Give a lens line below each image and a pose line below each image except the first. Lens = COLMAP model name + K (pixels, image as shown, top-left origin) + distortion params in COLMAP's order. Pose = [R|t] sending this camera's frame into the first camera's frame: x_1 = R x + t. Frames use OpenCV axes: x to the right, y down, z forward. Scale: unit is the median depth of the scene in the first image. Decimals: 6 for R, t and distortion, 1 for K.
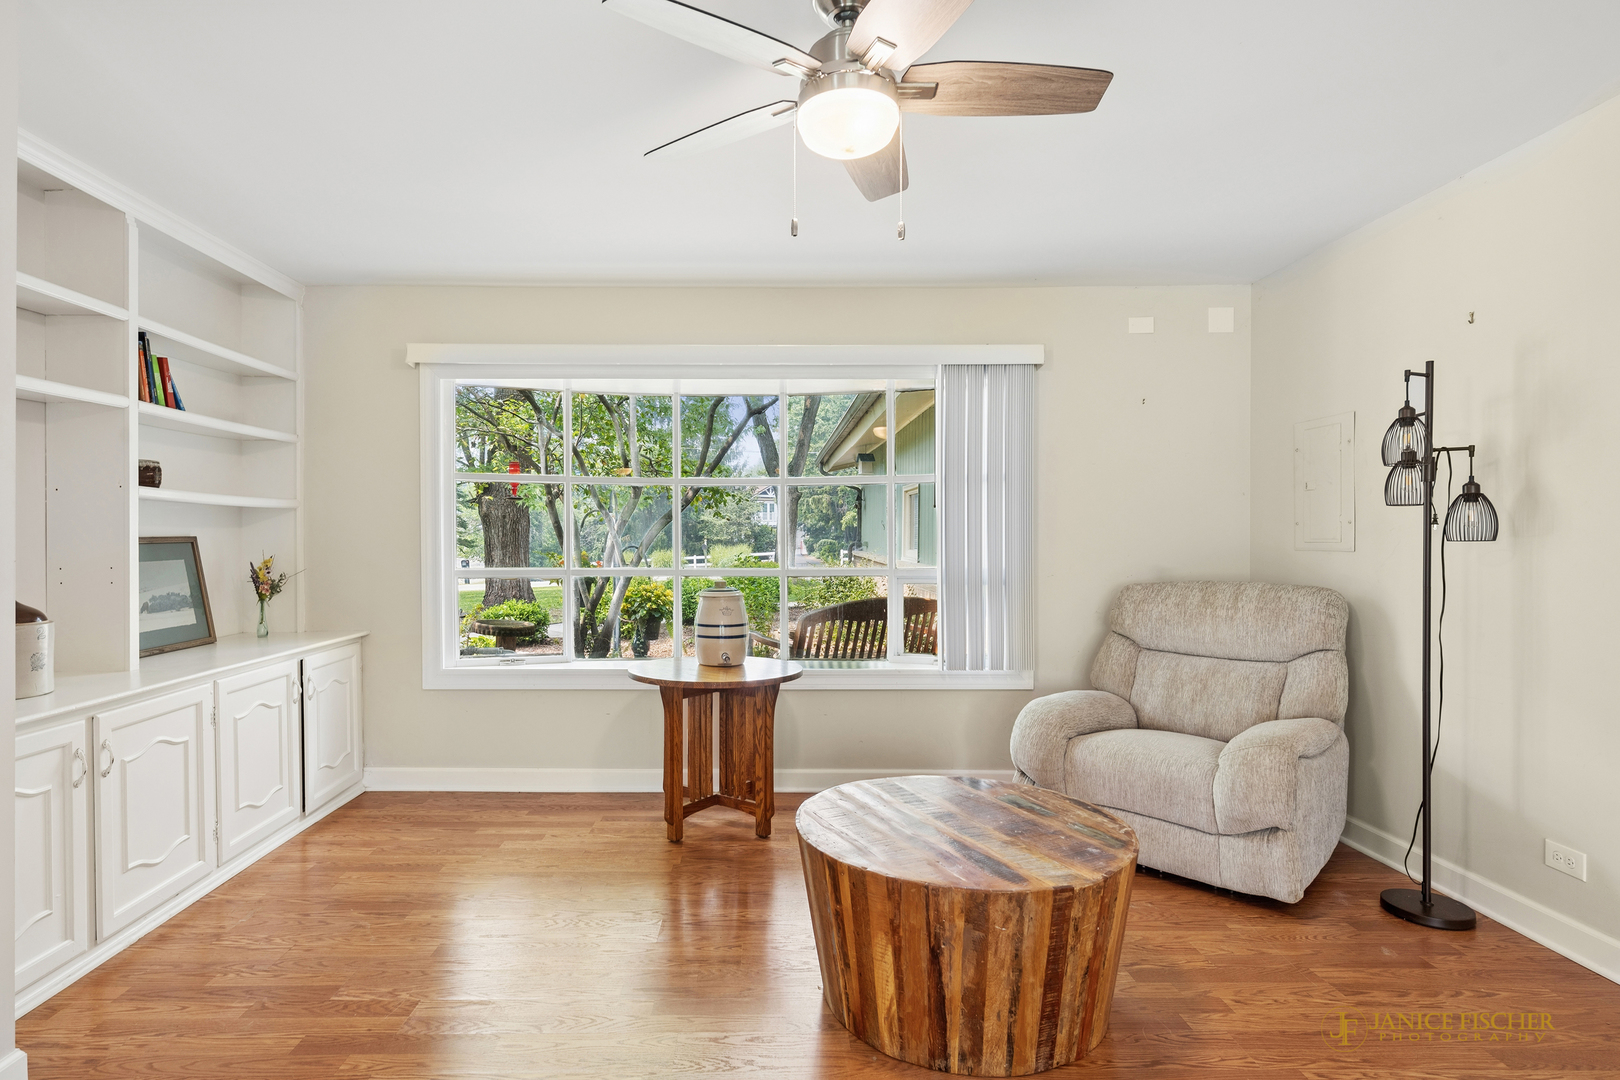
lens RADIAL K [[862.0, 0, 774.2], [0, 862.0, 551.9], [0, 0, 1]] dist [0.000760, 0.000685]
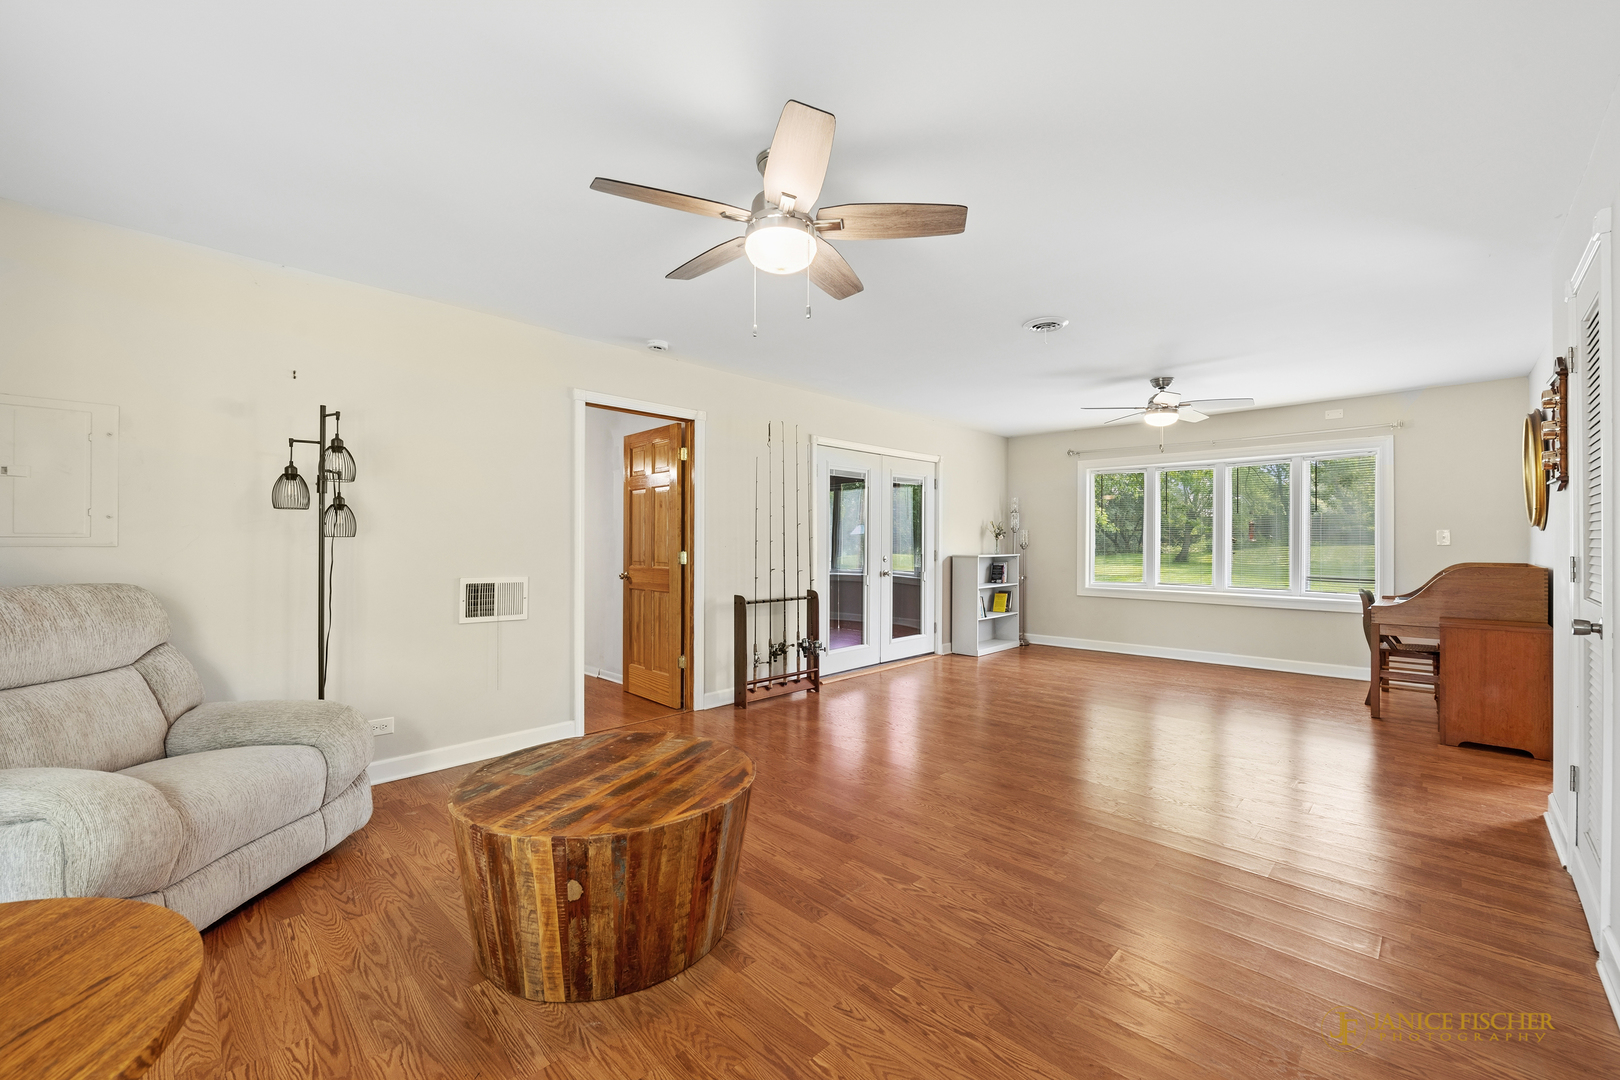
lens RADIAL K [[653.5, 0, 810.0], [0, 653.5, 540.0], [0, 0, 1]] dist [-0.002823, -0.000533]
pose [[-0.701372, 0.001374, 0.712794, -0.516877], [0.007596, 0.999956, 0.005547, -0.006293], [-0.712755, 0.009305, -0.701351, 1.205679]]
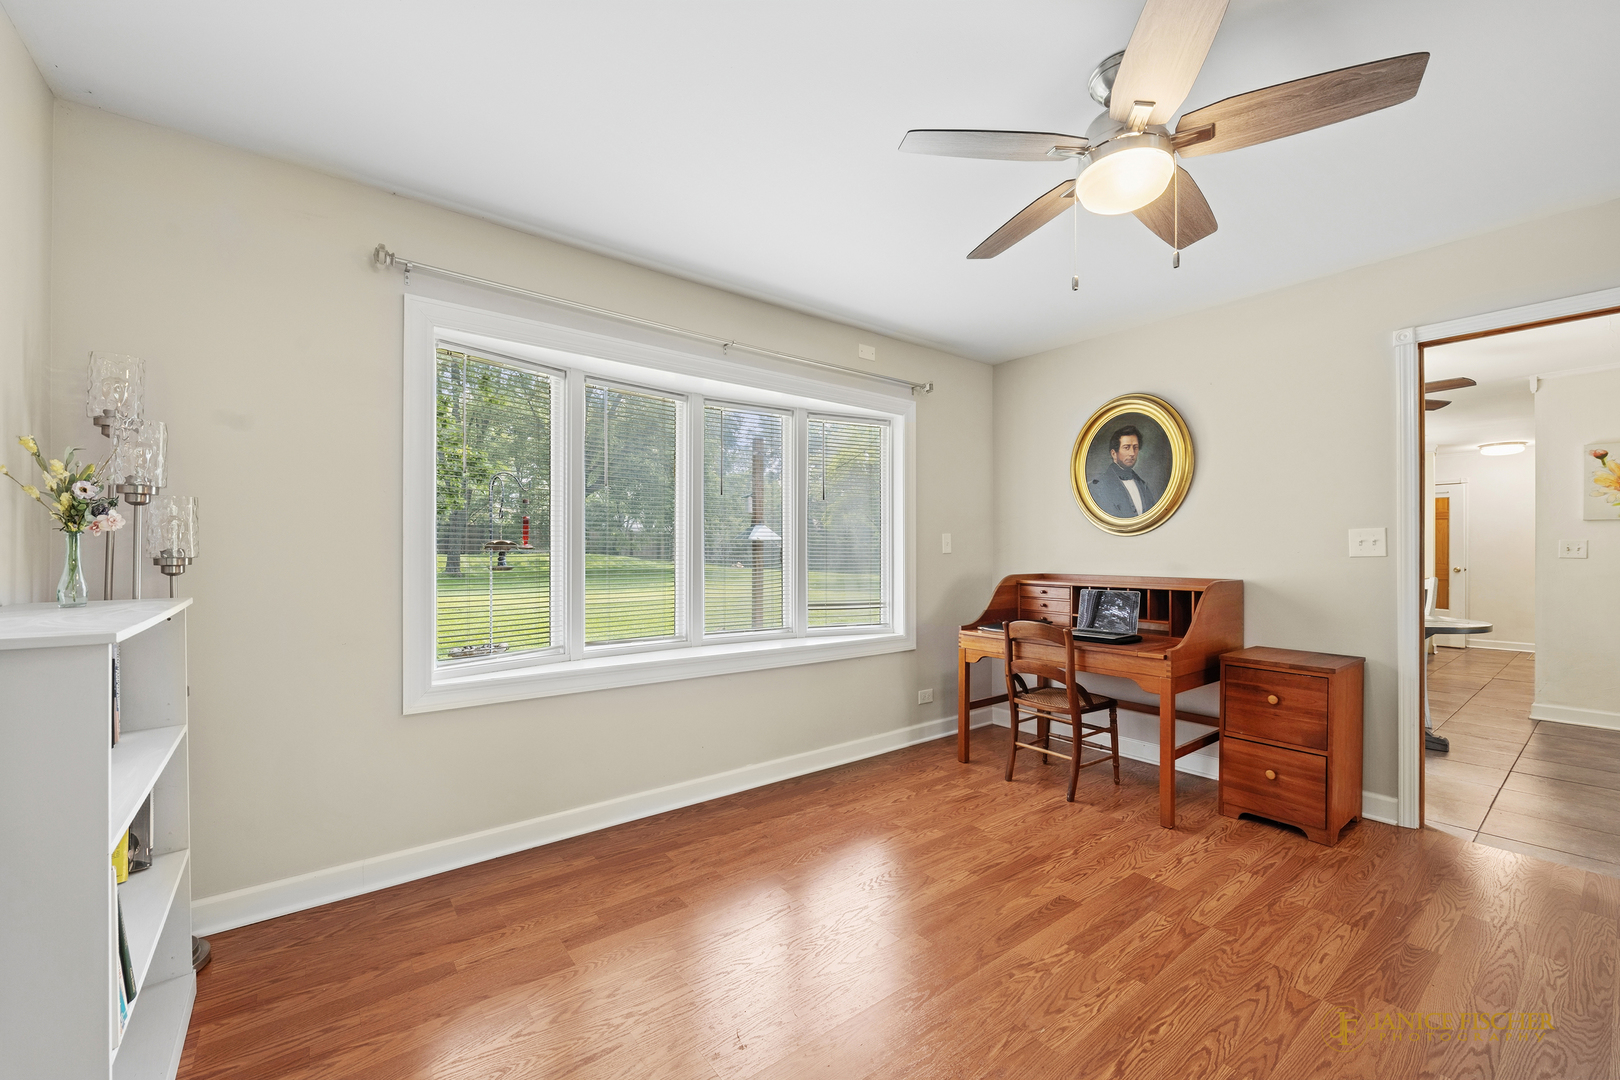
lens RADIAL K [[653.5, 0, 810.0], [0, 653.5, 540.0], [0, 0, 1]] dist [-0.002823, -0.000533]
pose [[-0.798093, -0.011456, -0.602425, 0.716637], [-0.007289, 0.999930, -0.009359, 0.020989], [0.602490, -0.003078, -0.798121, -0.455011]]
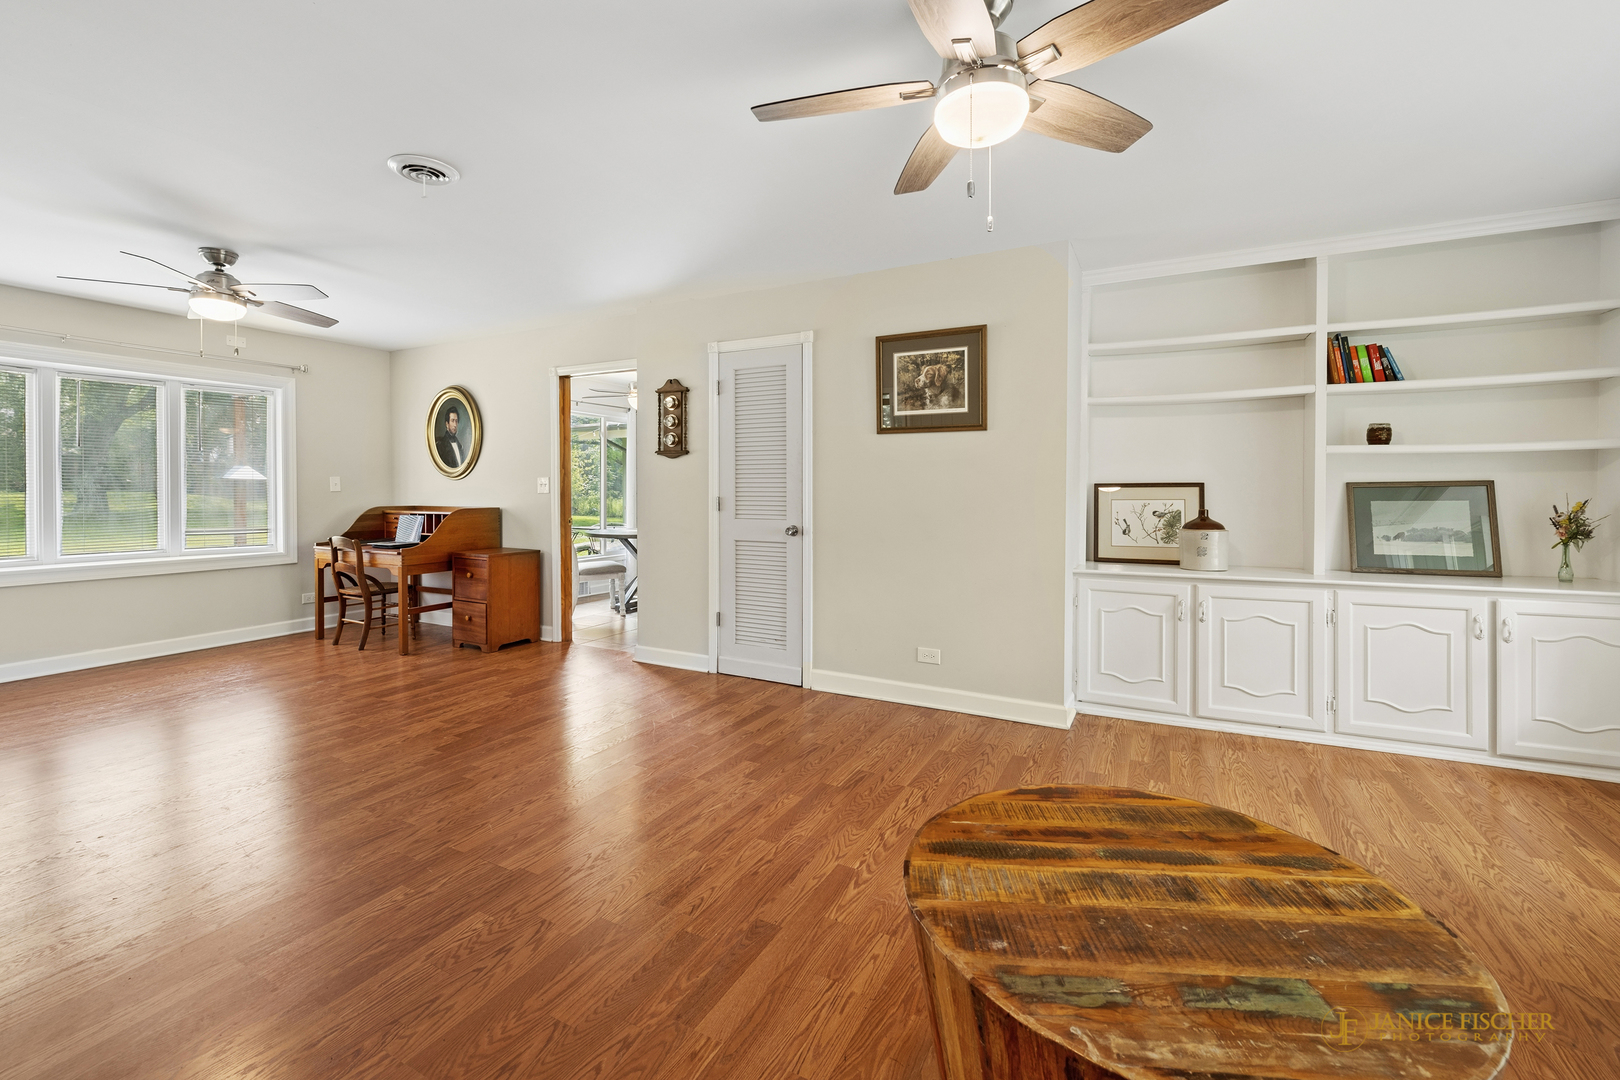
lens RADIAL K [[667.6, 0, 816.7], [0, 667.6, 494.6], [0, 0, 1]] dist [-0.002734, -0.000818]
pose [[-0.473000, 0.008722, -0.881019, 0.674149], [-0.010934, 0.999816, 0.015768, -0.004115], [0.880994, 0.017092, -0.472818, 0.849769]]
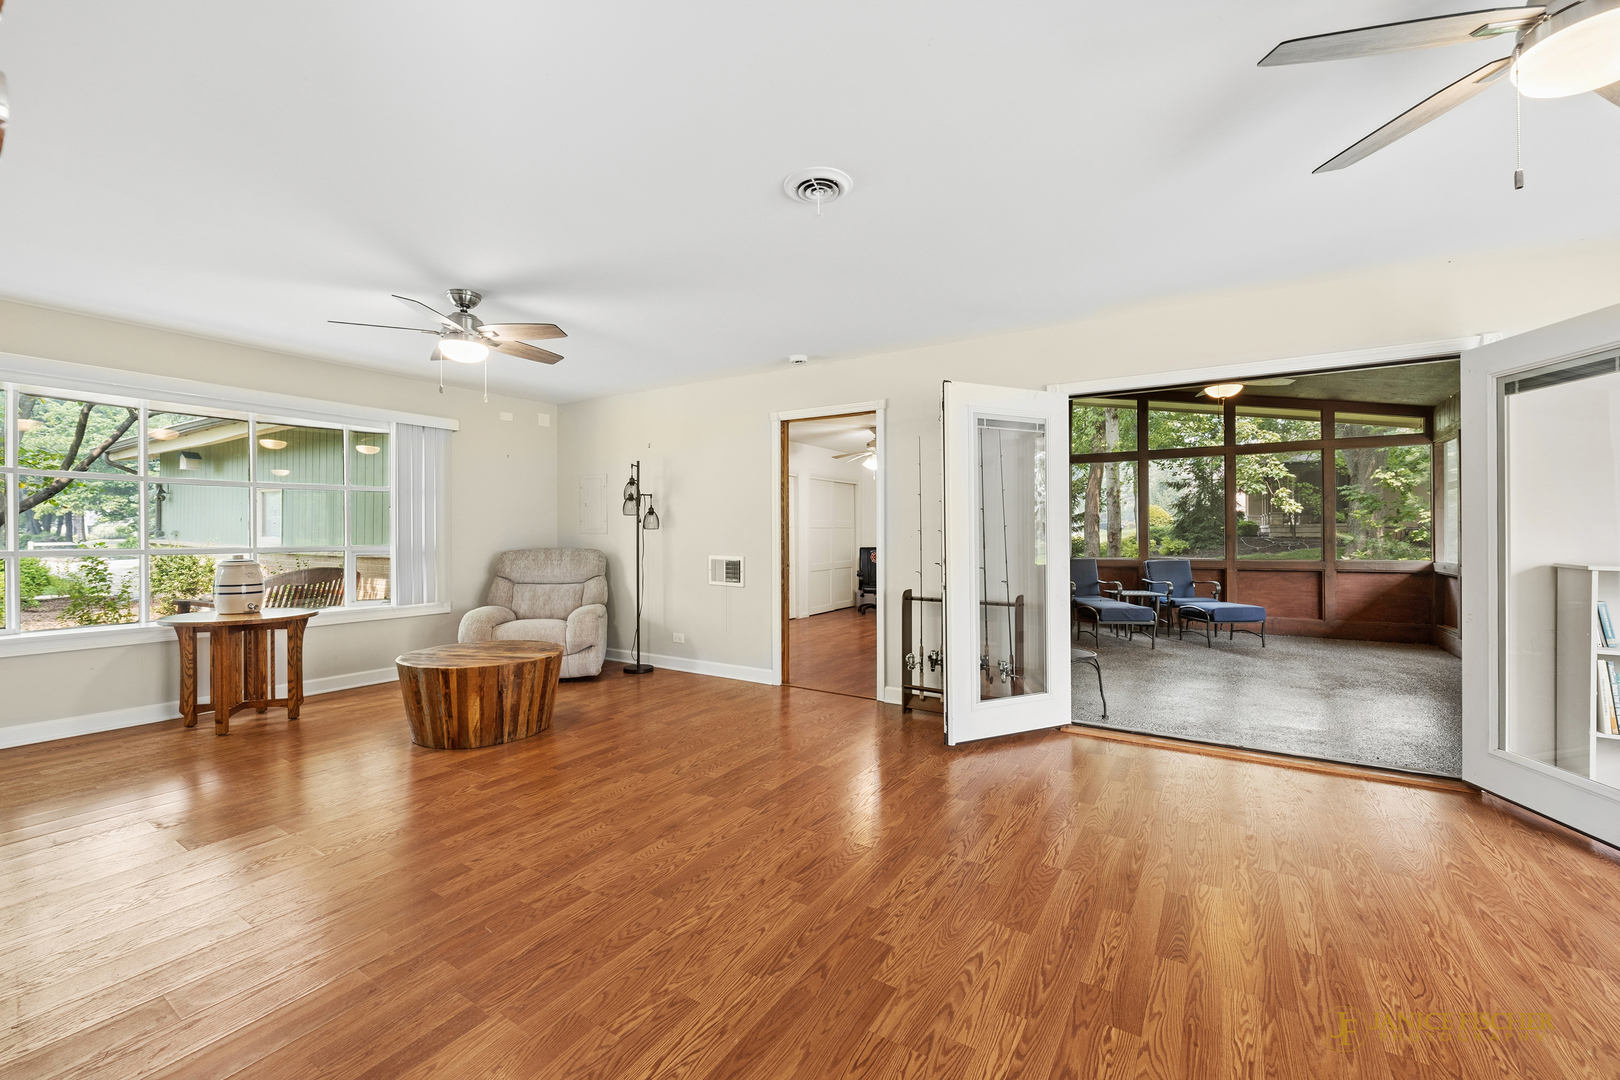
lens RADIAL K [[653.5, 0, 810.0], [0, 653.5, 540.0], [0, 0, 1]] dist [-0.002823, -0.000533]
pose [[0.553457, -0.006193, 0.832855, -0.612550], [0.008154, 0.999965, 0.002017, 0.021211], [-0.832838, 0.005675, 0.553488, -0.541128]]
